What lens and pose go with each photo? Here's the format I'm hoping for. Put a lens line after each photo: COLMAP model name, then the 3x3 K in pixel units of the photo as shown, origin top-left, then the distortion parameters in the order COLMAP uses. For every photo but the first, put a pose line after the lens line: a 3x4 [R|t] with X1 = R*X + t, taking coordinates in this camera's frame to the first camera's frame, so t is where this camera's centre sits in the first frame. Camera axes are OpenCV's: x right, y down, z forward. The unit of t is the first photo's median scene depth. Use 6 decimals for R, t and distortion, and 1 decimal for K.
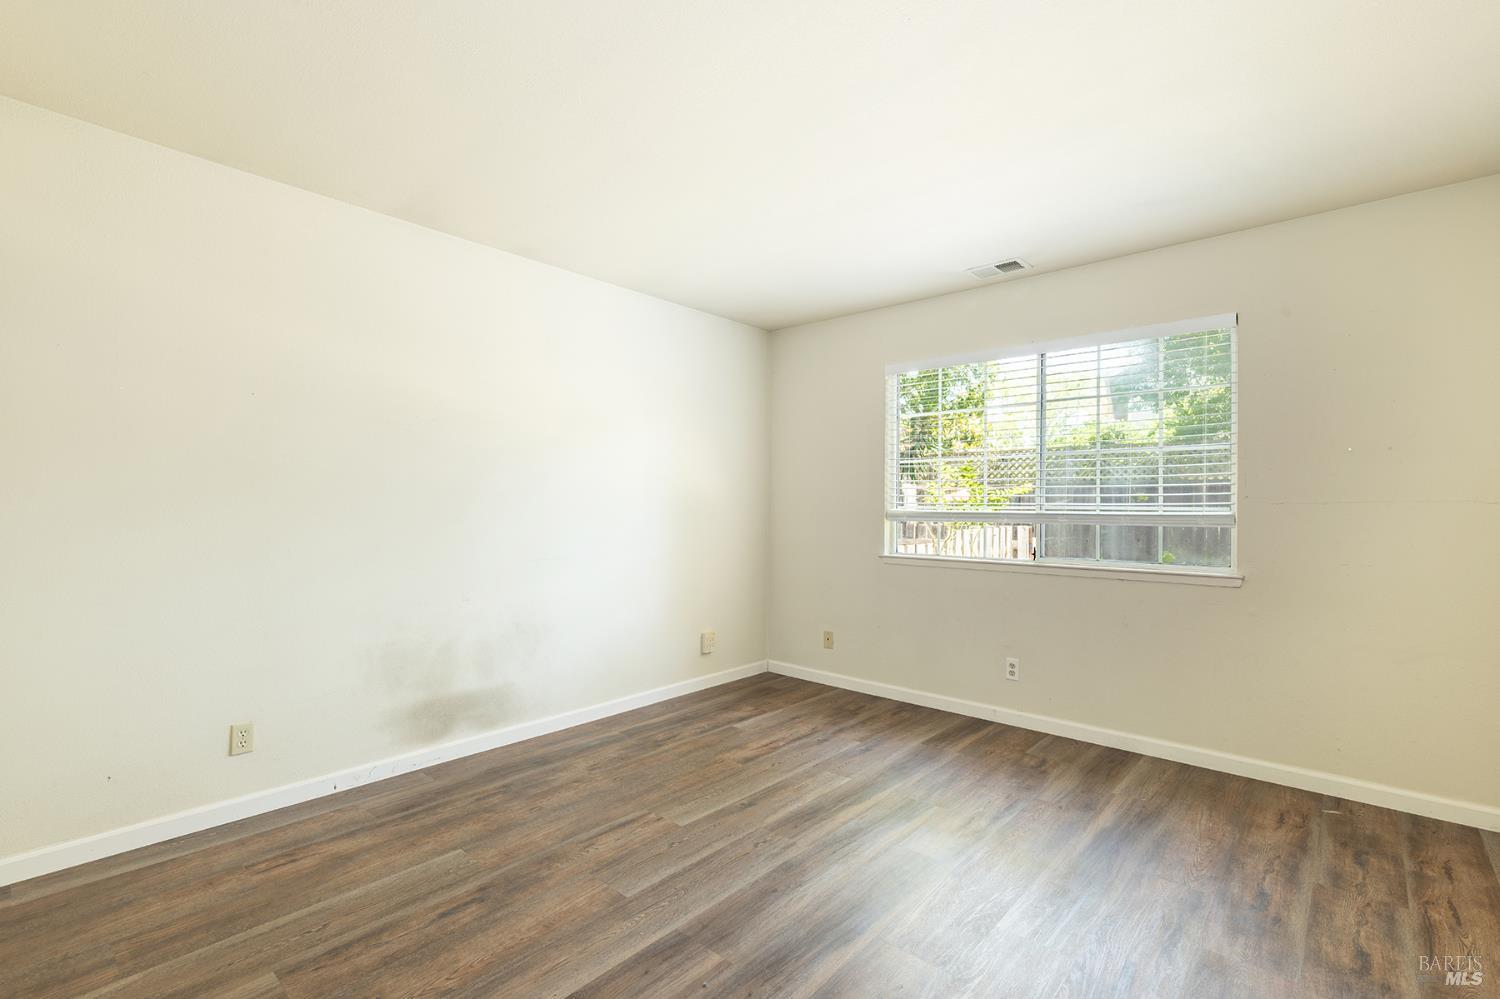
lens RADIAL K [[677.9, 0, 761.1], [0, 677.9, 506.0], [0, 0, 1]] dist [0.001218, -0.000410]
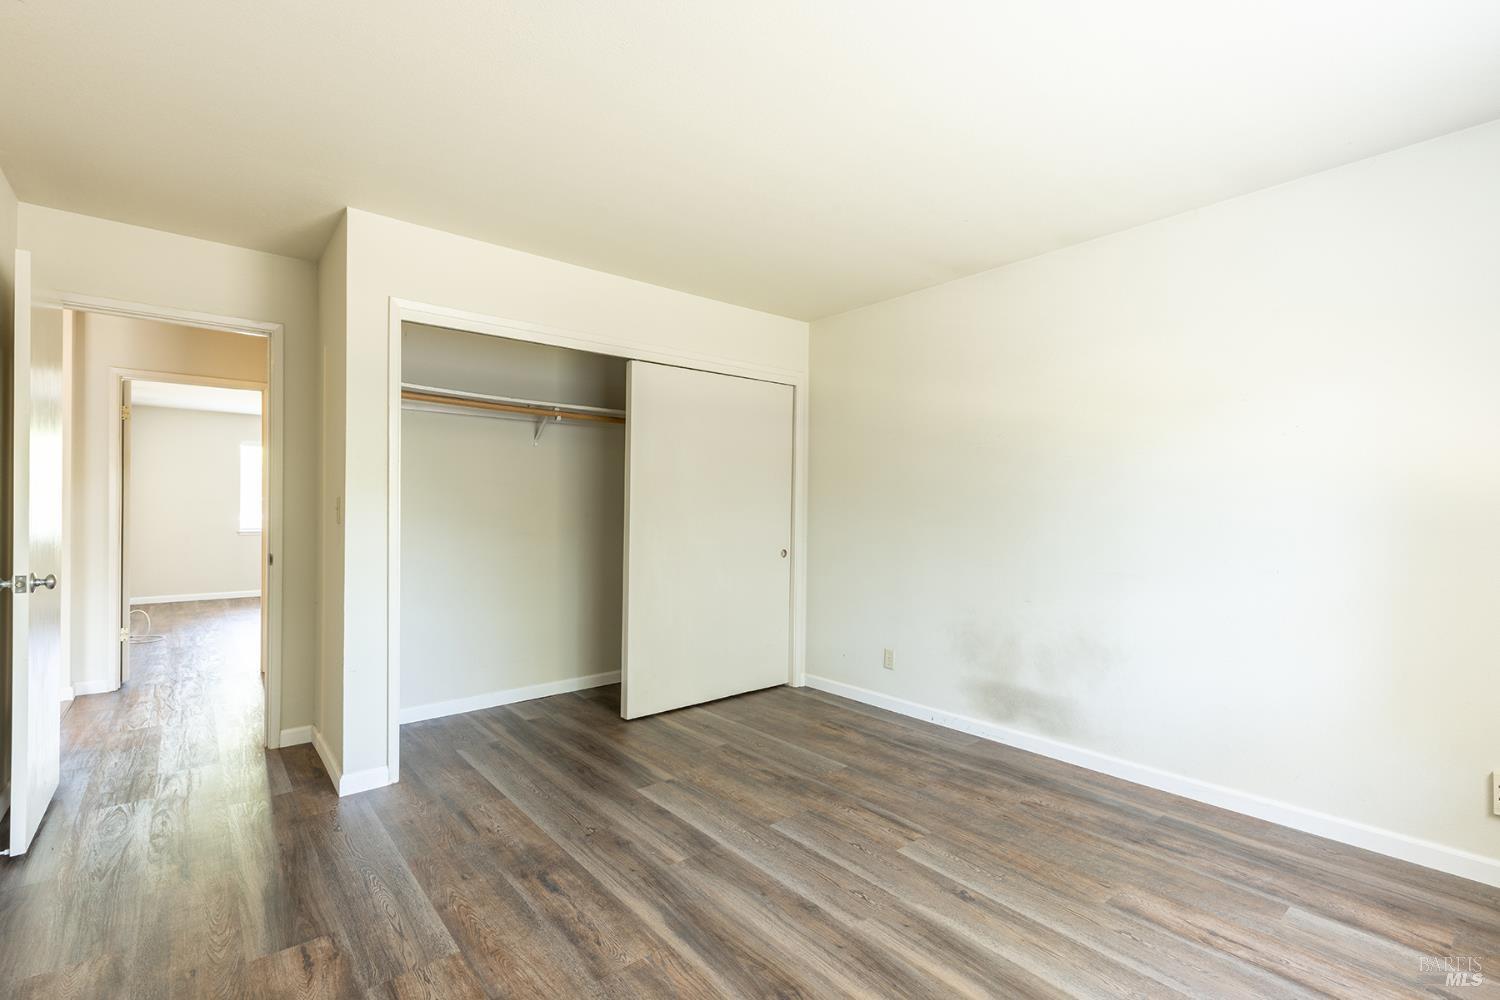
lens RADIAL K [[677.9, 0, 761.1], [0, 677.9, 506.5], [0, 0, 1]] dist [0.001218, -0.000410]
pose [[-0.148691, -0.008238, -0.988849, 0.679062], [-0.008227, 0.999941, -0.007093, 0.003652], [0.988850, 0.007081, -0.148750, 0.767038]]
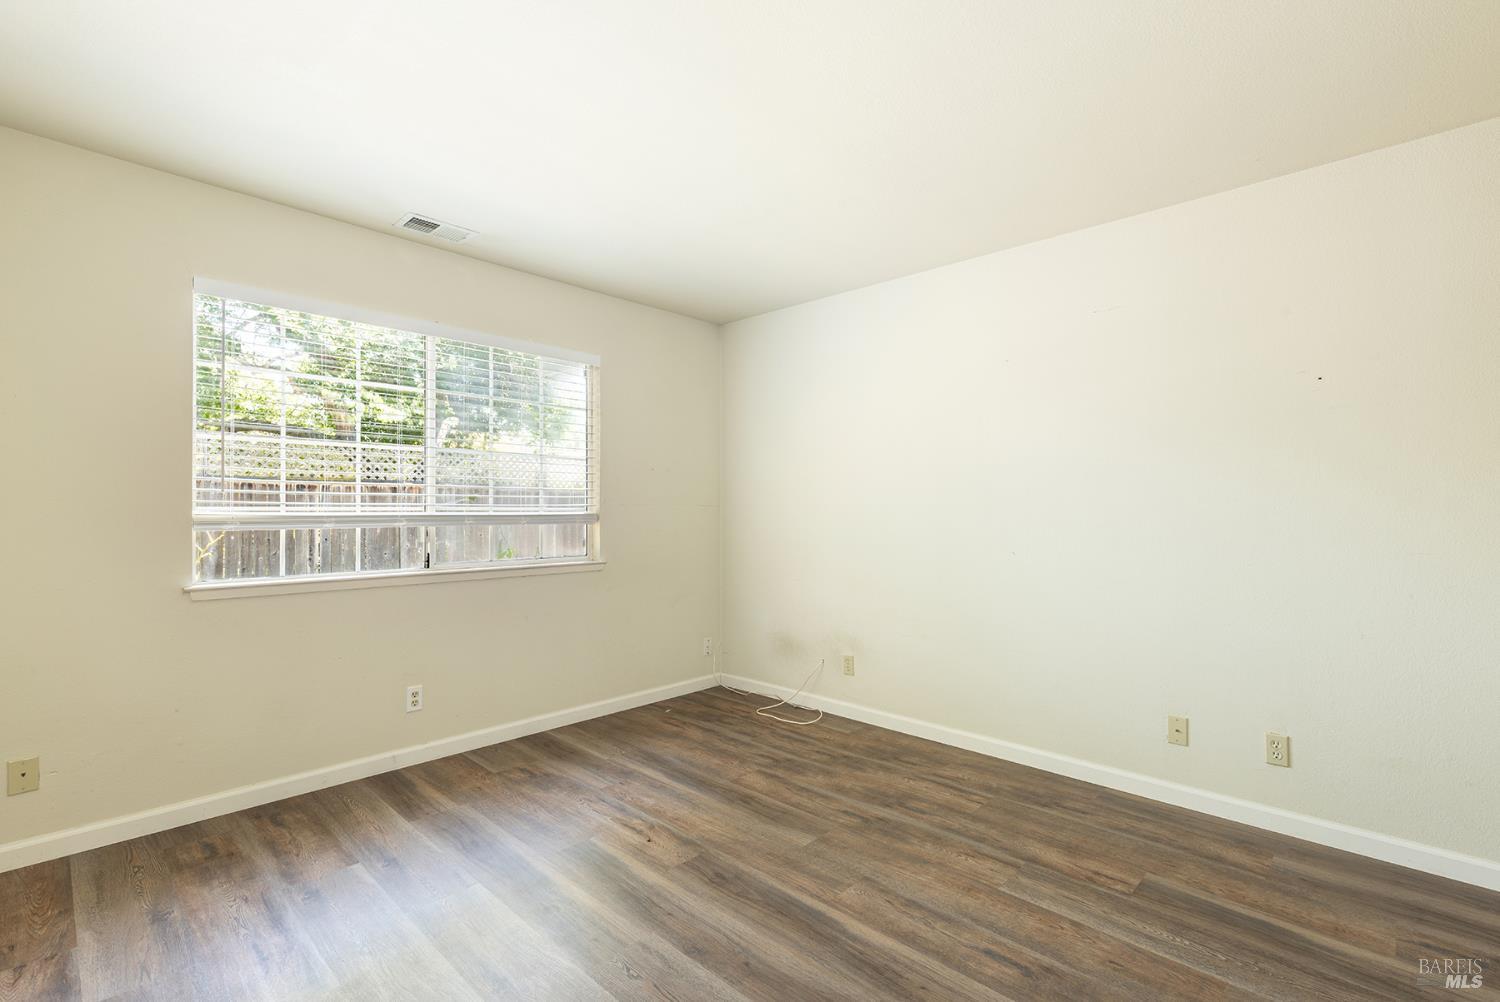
lens RADIAL K [[677.9, 0, 761.1], [0, 677.9, 507.5], [0, 0, 1]] dist [0.001218, -0.000410]
pose [[0.038474, -0.005915, 0.999242, -0.553163], [0.000558, 0.999982, 0.005898, -0.004524], [-0.999259, 0.000331, 0.038477, 0.638768]]
